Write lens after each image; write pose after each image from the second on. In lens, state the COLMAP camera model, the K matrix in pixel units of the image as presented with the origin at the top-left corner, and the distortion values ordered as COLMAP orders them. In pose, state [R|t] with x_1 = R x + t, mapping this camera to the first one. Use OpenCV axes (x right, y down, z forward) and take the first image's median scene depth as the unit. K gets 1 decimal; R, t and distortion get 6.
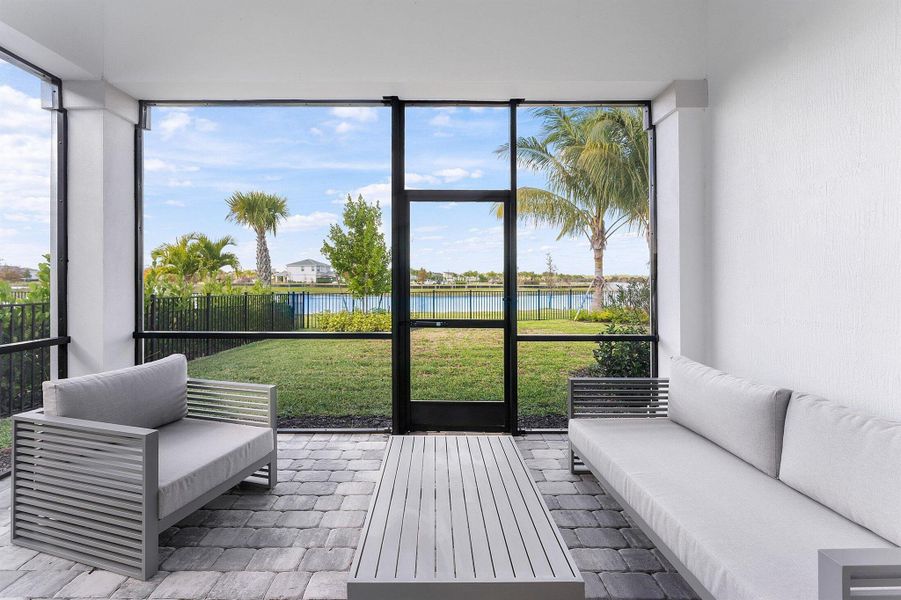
lens RADIAL K [[415.5, 0, 450.7], [0, 415.5, 280.2], [0, 0, 1]] dist [0.001115, -0.000174]
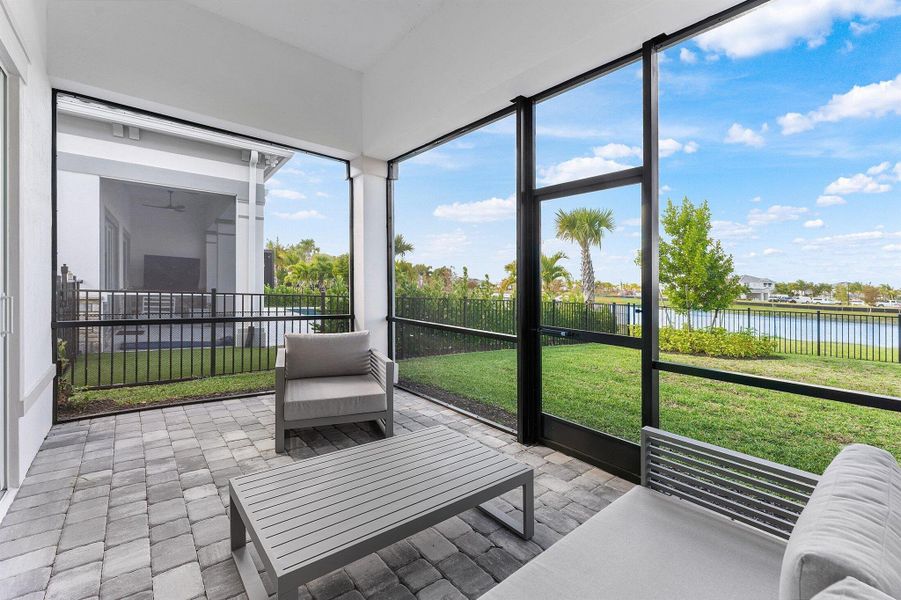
lens RADIAL K [[399.4, 0, 455.7], [0, 399.4, 295.9], [0, 0, 1]] dist [0.000328, 0.000014]
pose [[0.616954, 0.034507, -0.786243, 0.265169], [-0.030344, 0.999338, 0.020049, 0.007145], [0.786414, 0.011489, 0.617593, 0.151956]]
